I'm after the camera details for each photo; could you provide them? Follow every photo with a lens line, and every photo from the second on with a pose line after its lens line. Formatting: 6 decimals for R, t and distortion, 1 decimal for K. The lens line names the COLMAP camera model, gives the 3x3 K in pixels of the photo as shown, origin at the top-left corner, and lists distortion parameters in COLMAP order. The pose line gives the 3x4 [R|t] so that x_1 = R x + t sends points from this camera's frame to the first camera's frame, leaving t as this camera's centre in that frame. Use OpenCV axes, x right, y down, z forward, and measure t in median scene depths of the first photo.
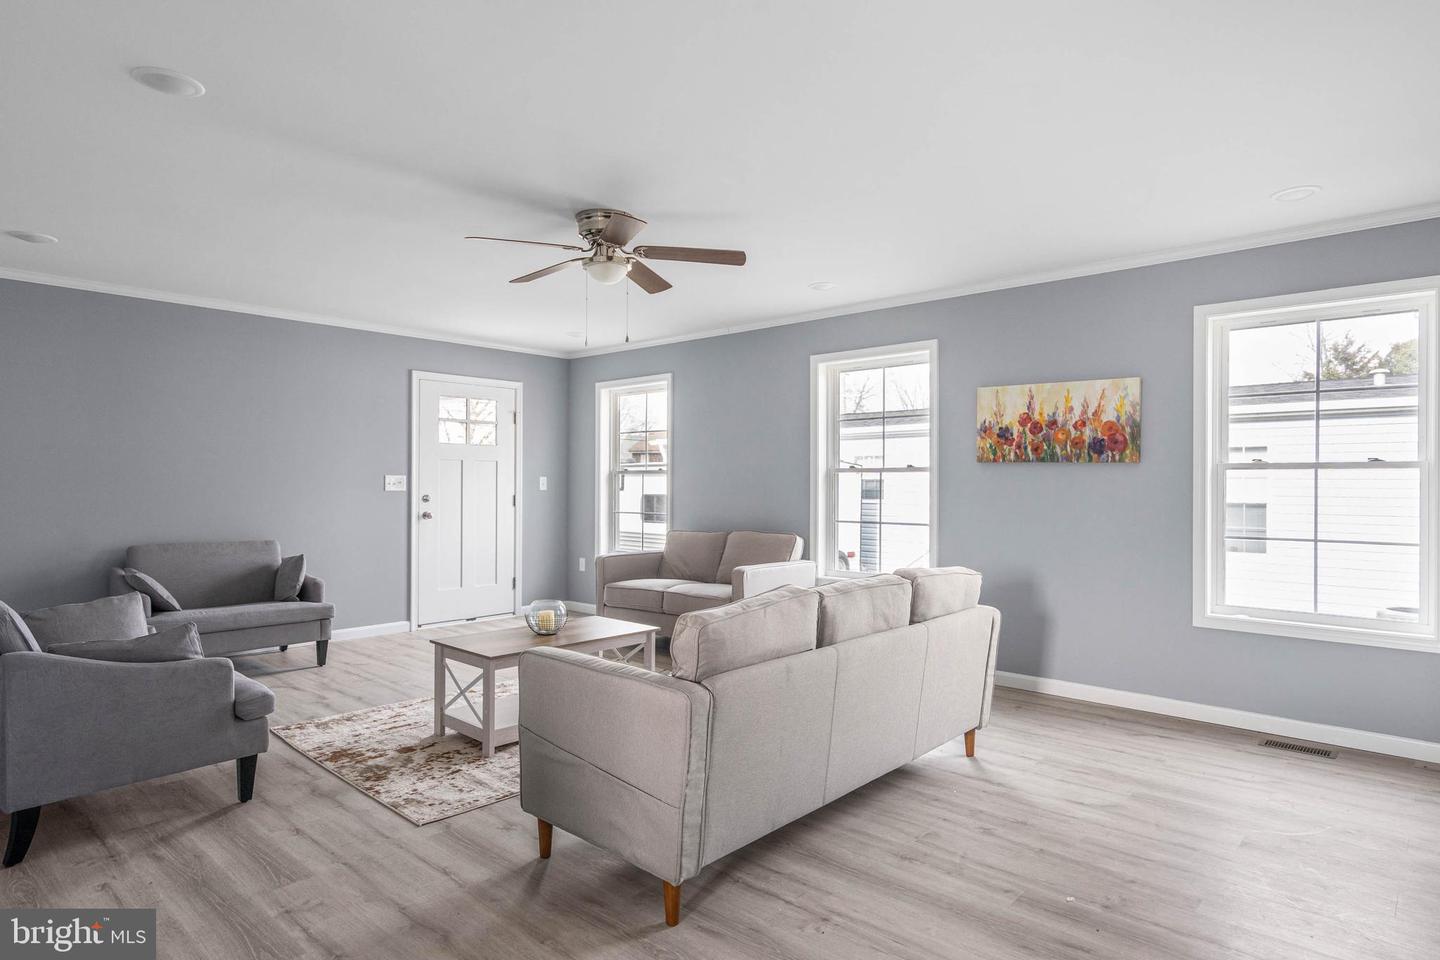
lens RADIAL K [[809.9, 0, 724.9], [0, 809.9, 485.8], [0, 0, 1]] dist [0.002999, 0.001487]
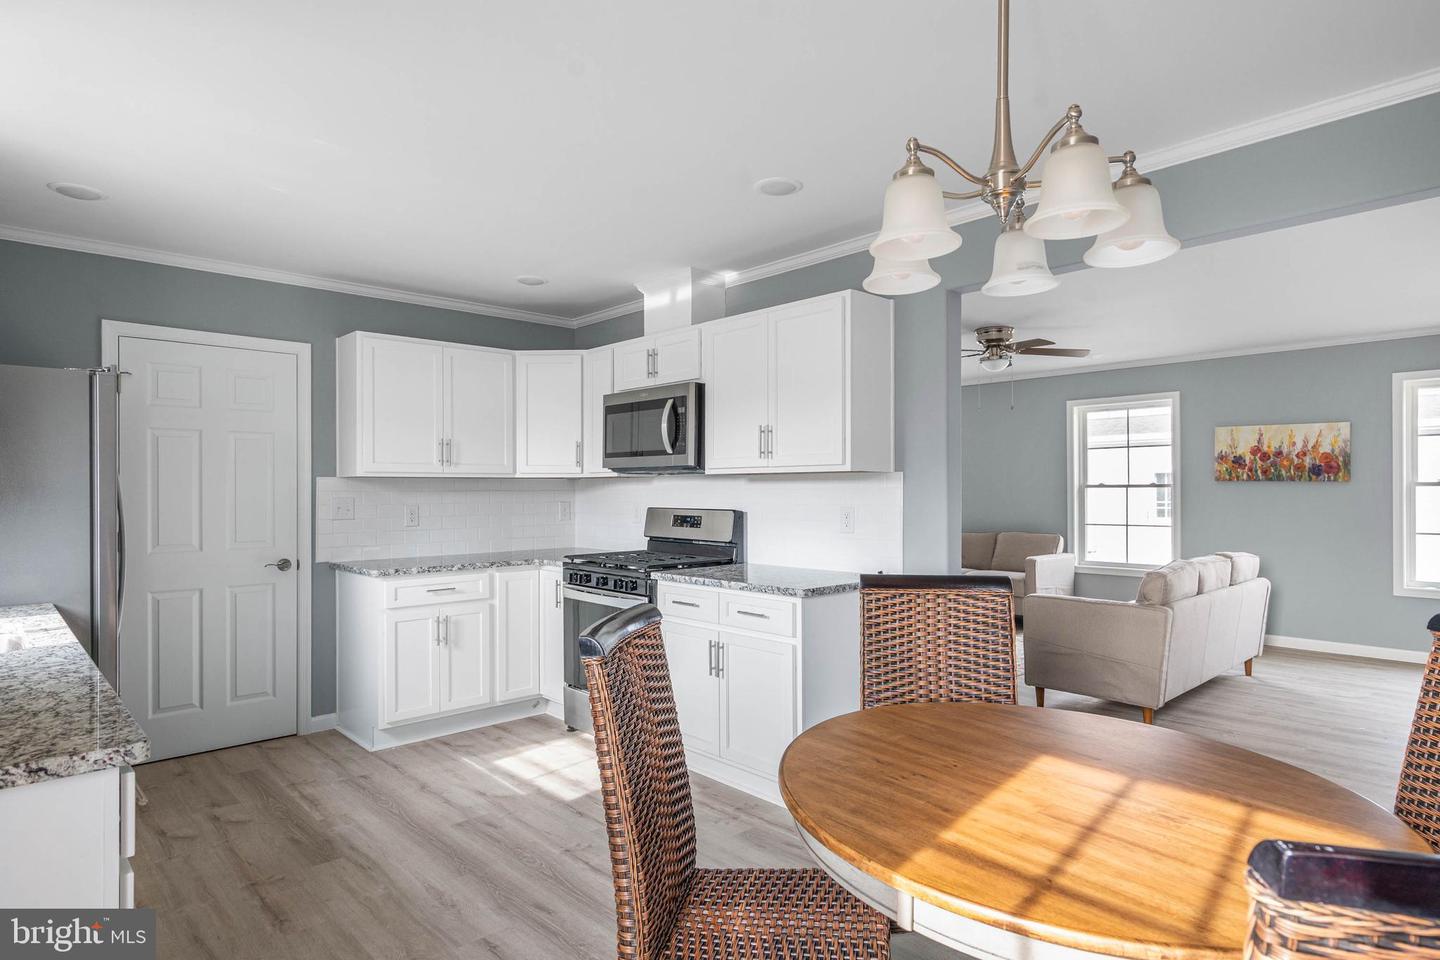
lens RADIAL K [[797.5, 0, 723.1], [0, 797.5, 491.9], [0, 0, 1]] dist [0.002040, 0.000483]
pose [[0.995340, -0.008464, -0.096060, -0.427563], [0.008582, 0.999963, 0.000813, -0.019914], [0.096050, -0.001633, 0.995375, -0.478256]]
